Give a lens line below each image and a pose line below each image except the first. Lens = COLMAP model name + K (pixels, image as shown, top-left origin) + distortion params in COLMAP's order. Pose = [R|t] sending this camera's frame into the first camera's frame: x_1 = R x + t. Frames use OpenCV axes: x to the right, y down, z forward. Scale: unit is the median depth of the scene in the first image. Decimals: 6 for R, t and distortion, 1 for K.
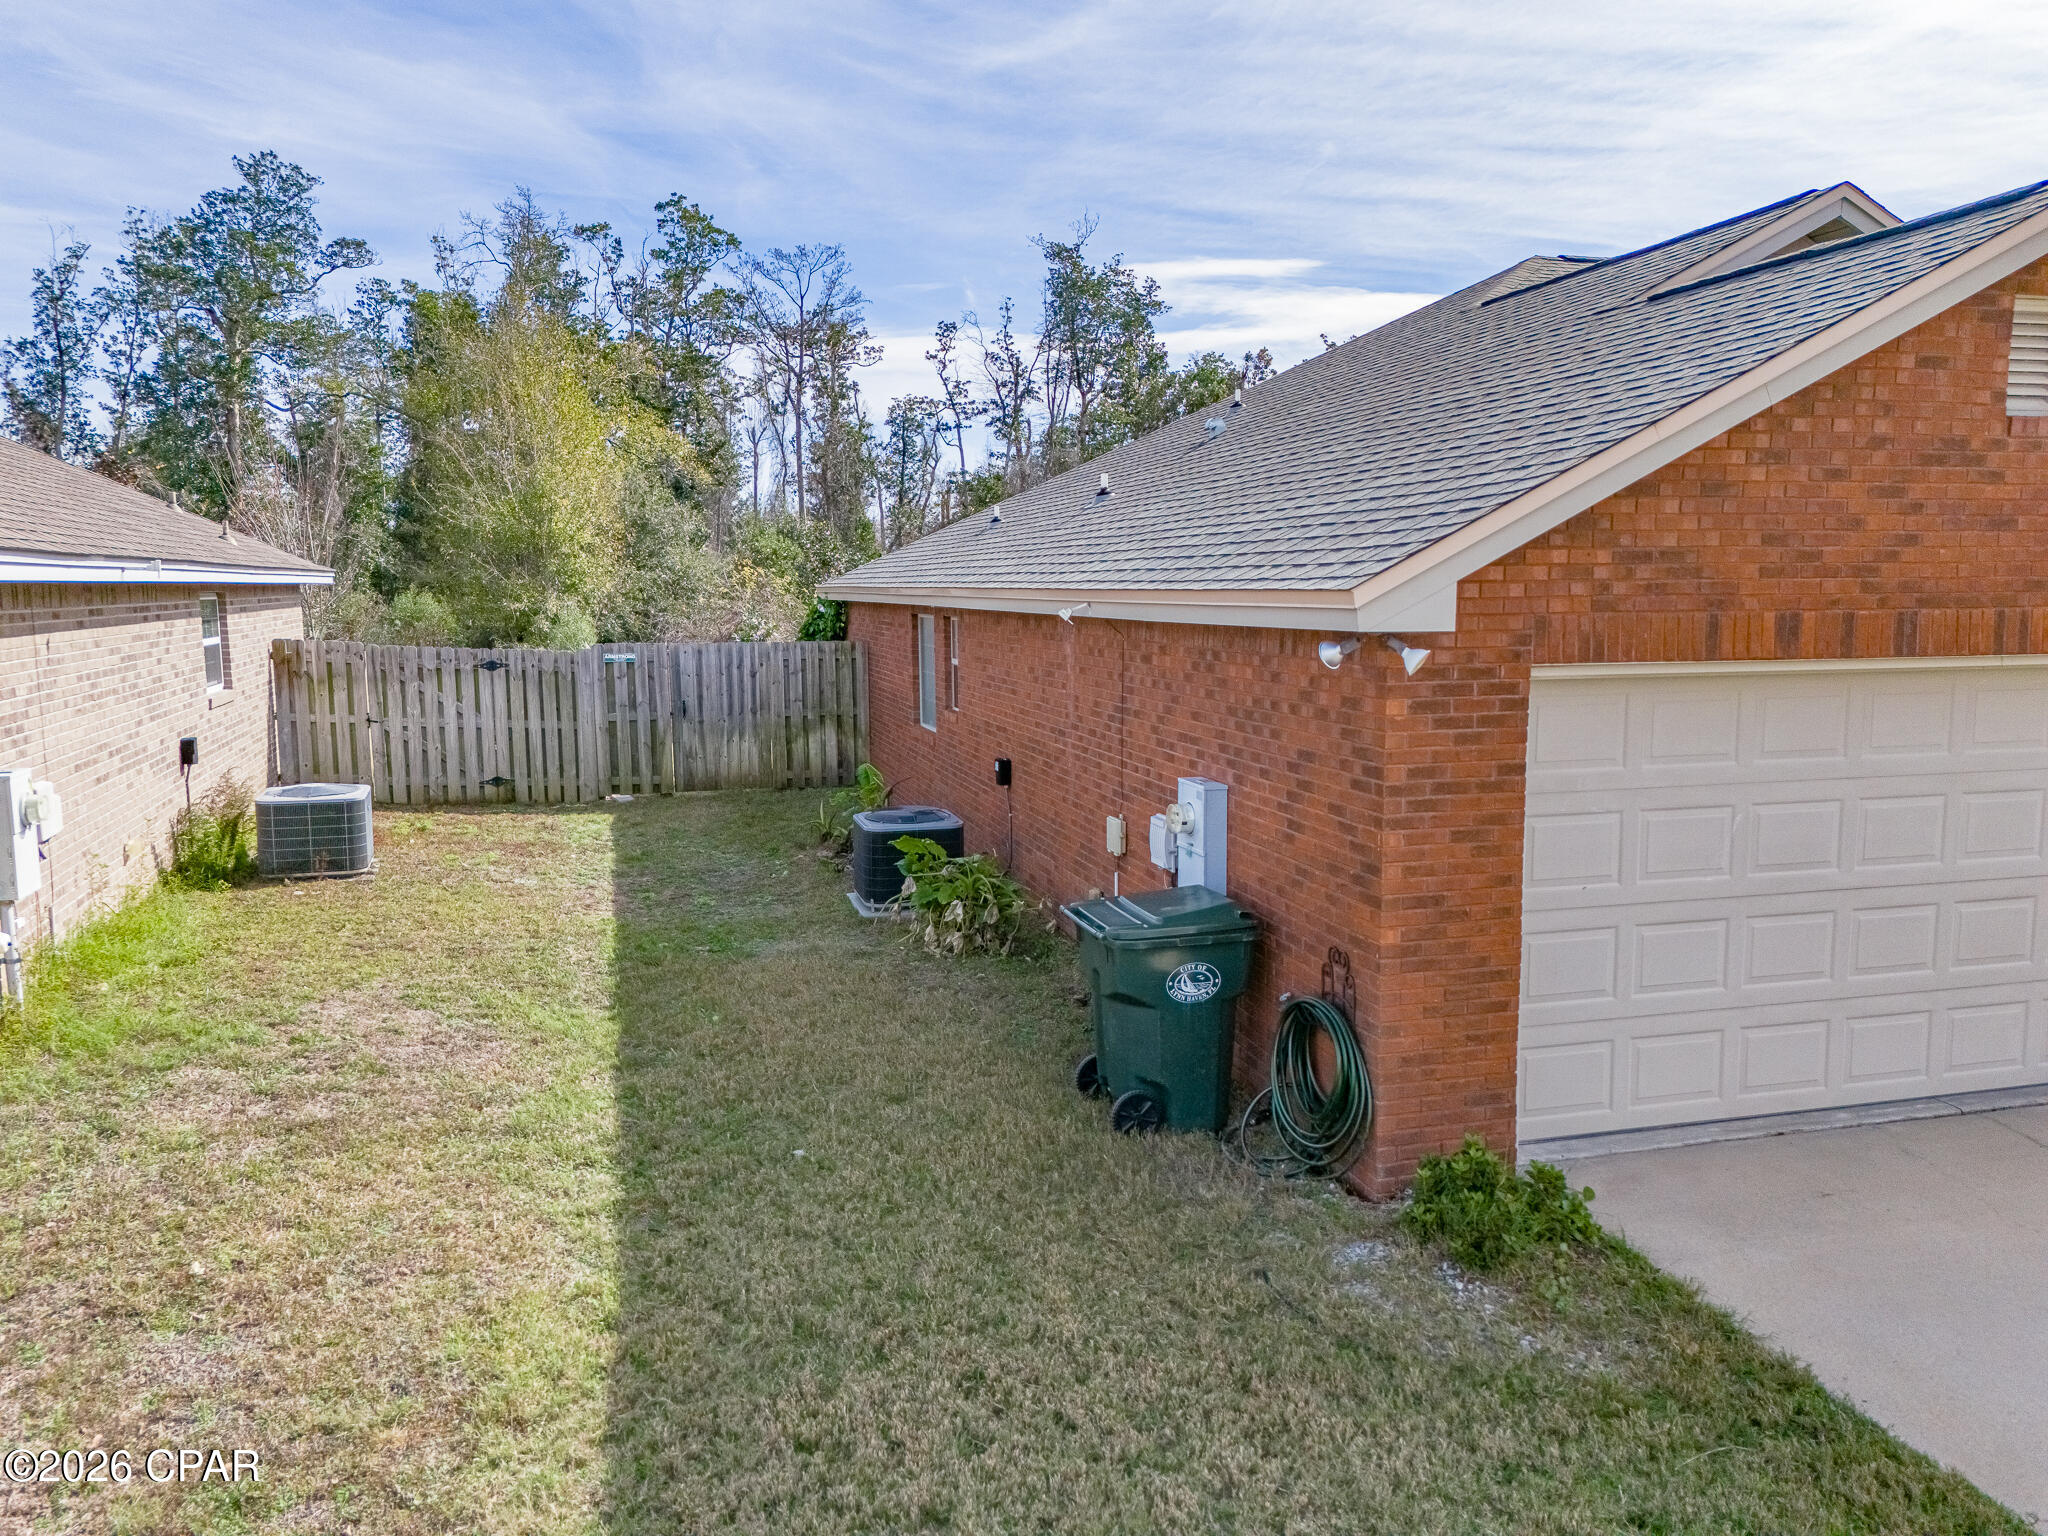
lens RADIAL K [[1502.4, 0, 1024.0], [0, 1502.4, 768.0], [0, 0, 1]] dist [0.071256, -0.068586]
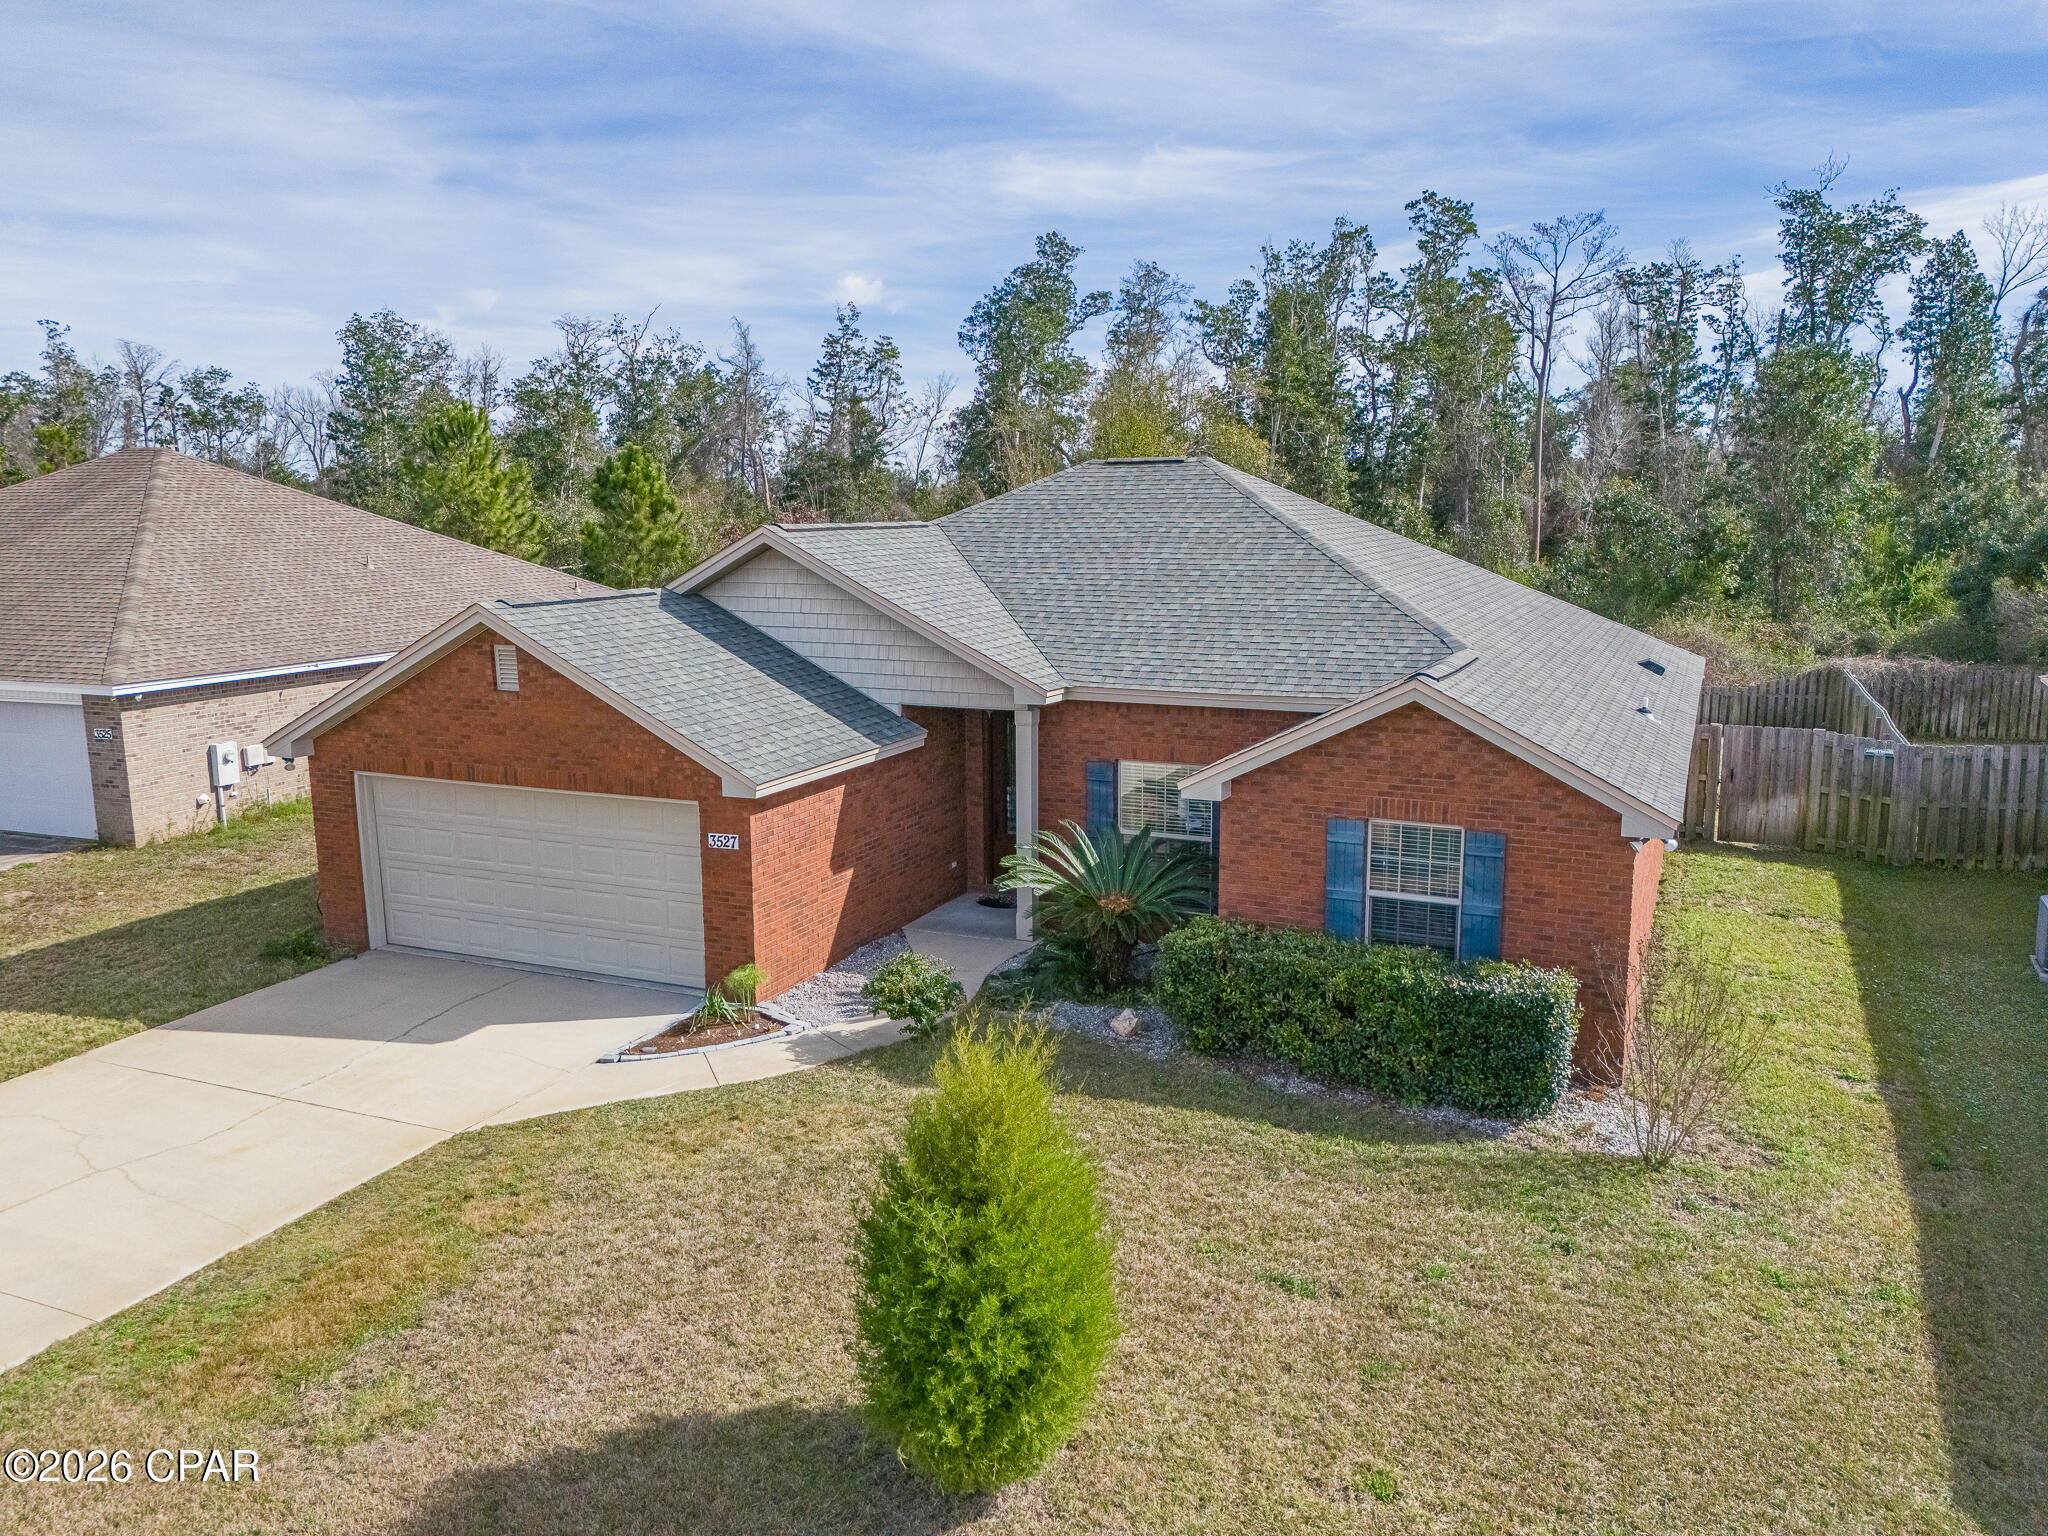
lens RADIAL K [[1502.4, 0, 1024.0], [0, 1502.4, 768.0], [0, 0, 1]] dist [0.071256, -0.068586]
pose [[0.768761, 0.112966, -0.629480, 1.042671], [-0.075618, 0.993427, 0.085931, -0.138837], [0.635050, -0.018460, 0.772251, -0.132403]]
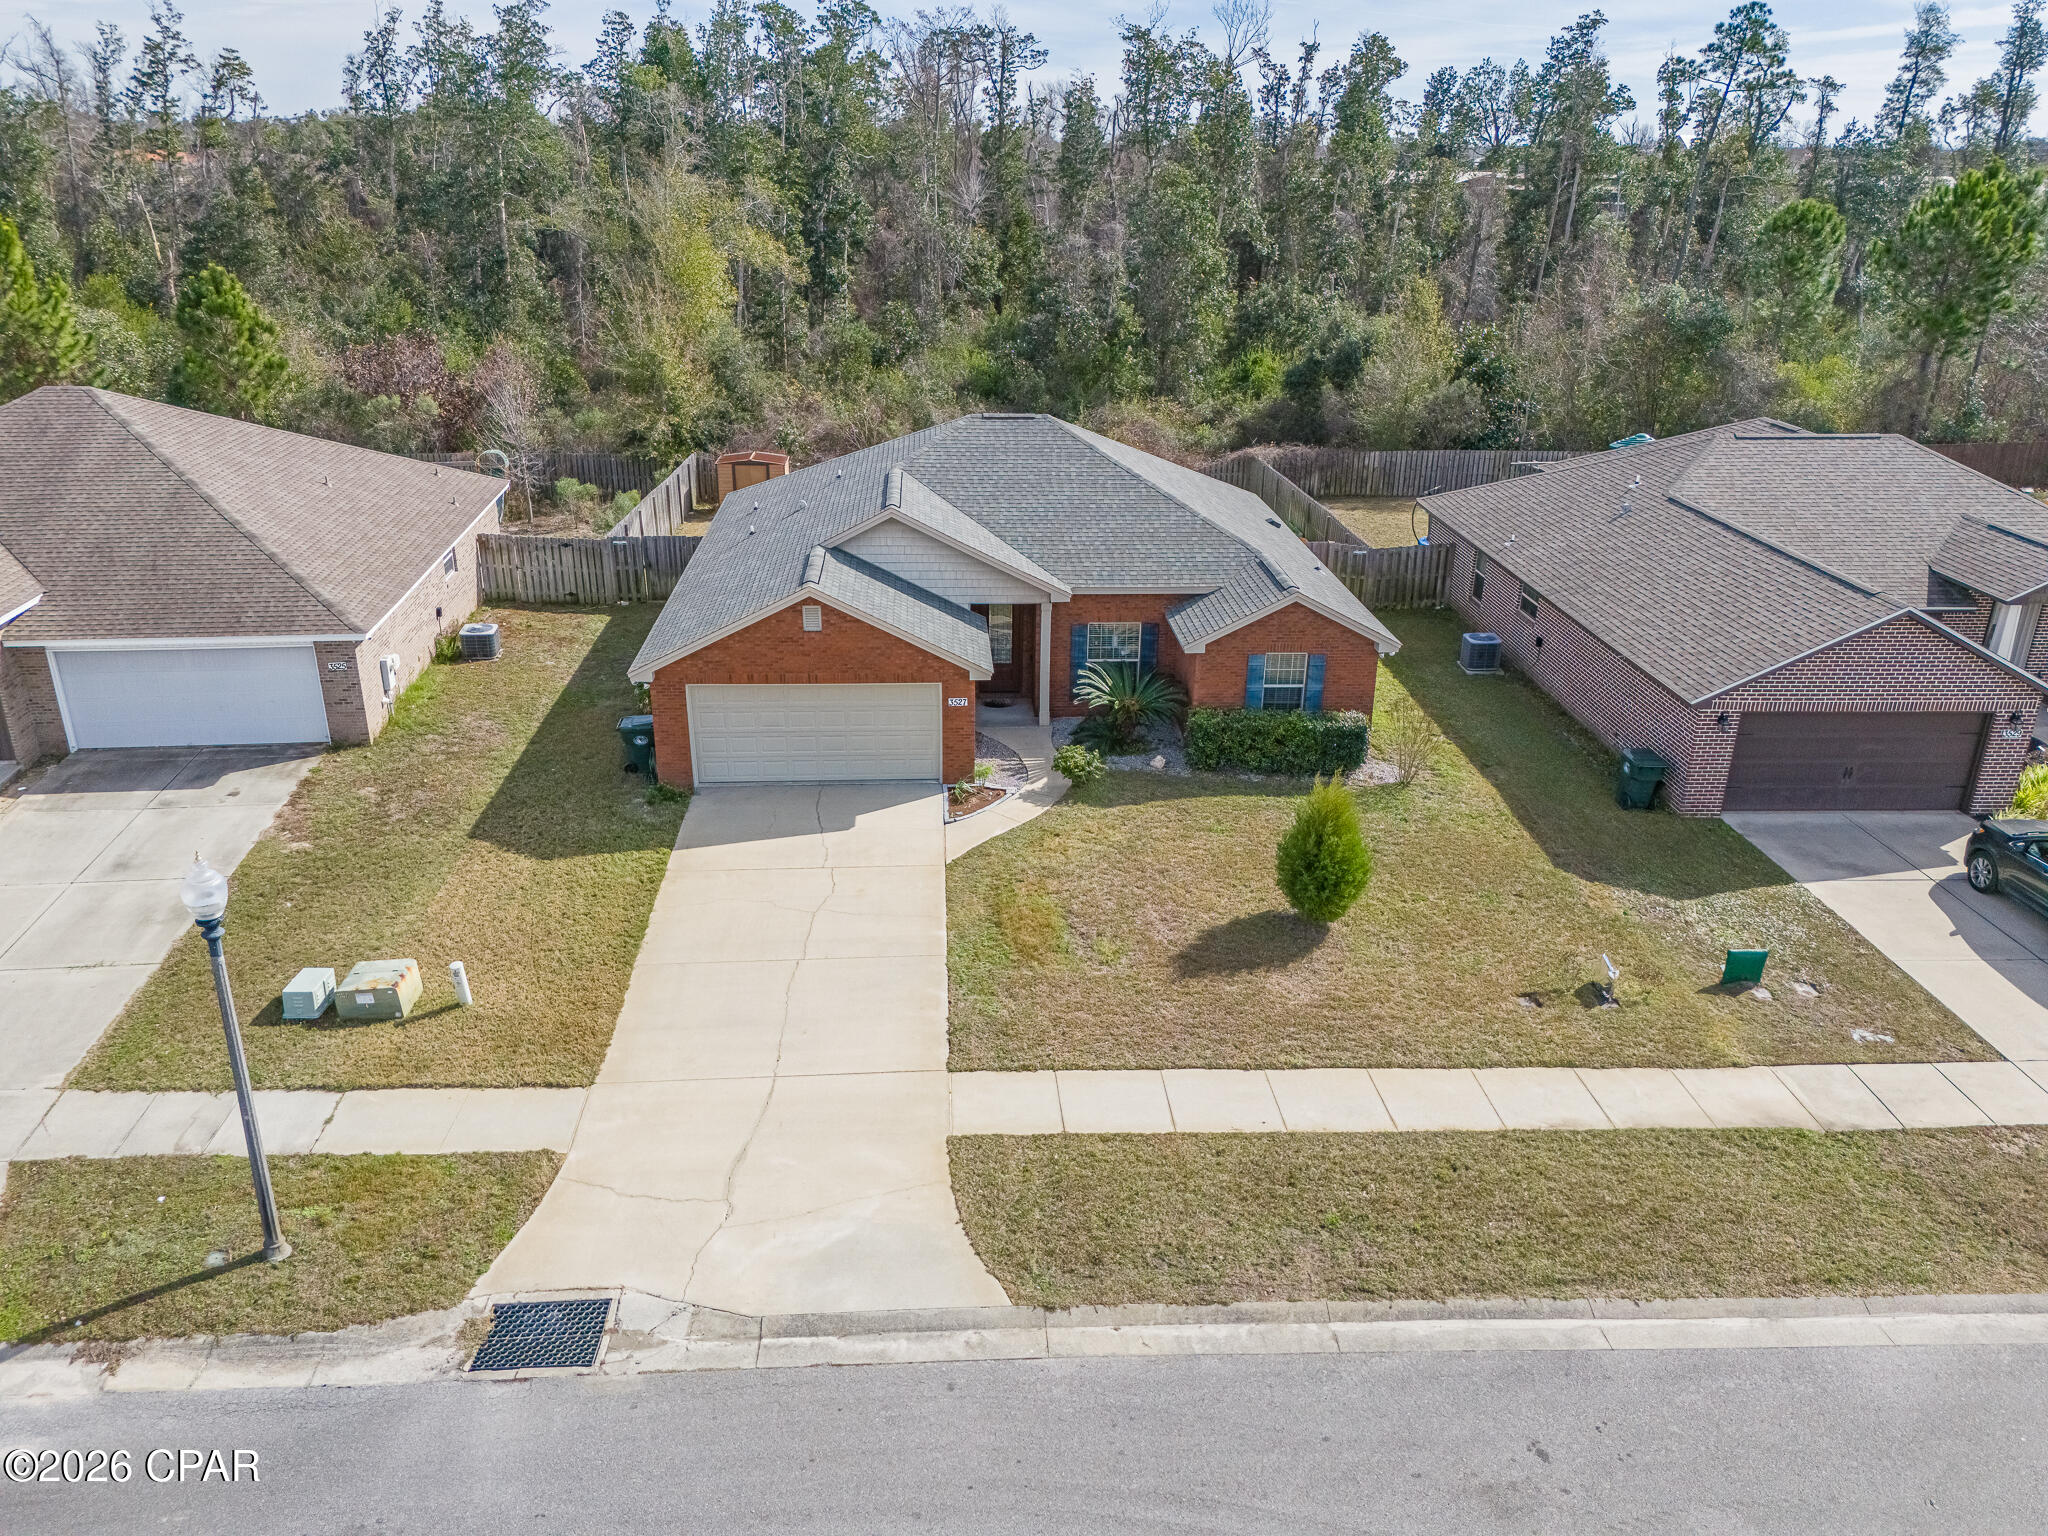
lens RADIAL K [[1519.9, 0, 1029.0], [0, 1519.9, 758.3], [0, 0, 1]] dist [0.058499, -0.046071]
pose [[0.980022, 0.094016, -0.175268, 0.744783], [-0.045692, 0.964079, 0.261658, -0.377405], [0.193572, -0.248422, 0.949113, -1.108505]]
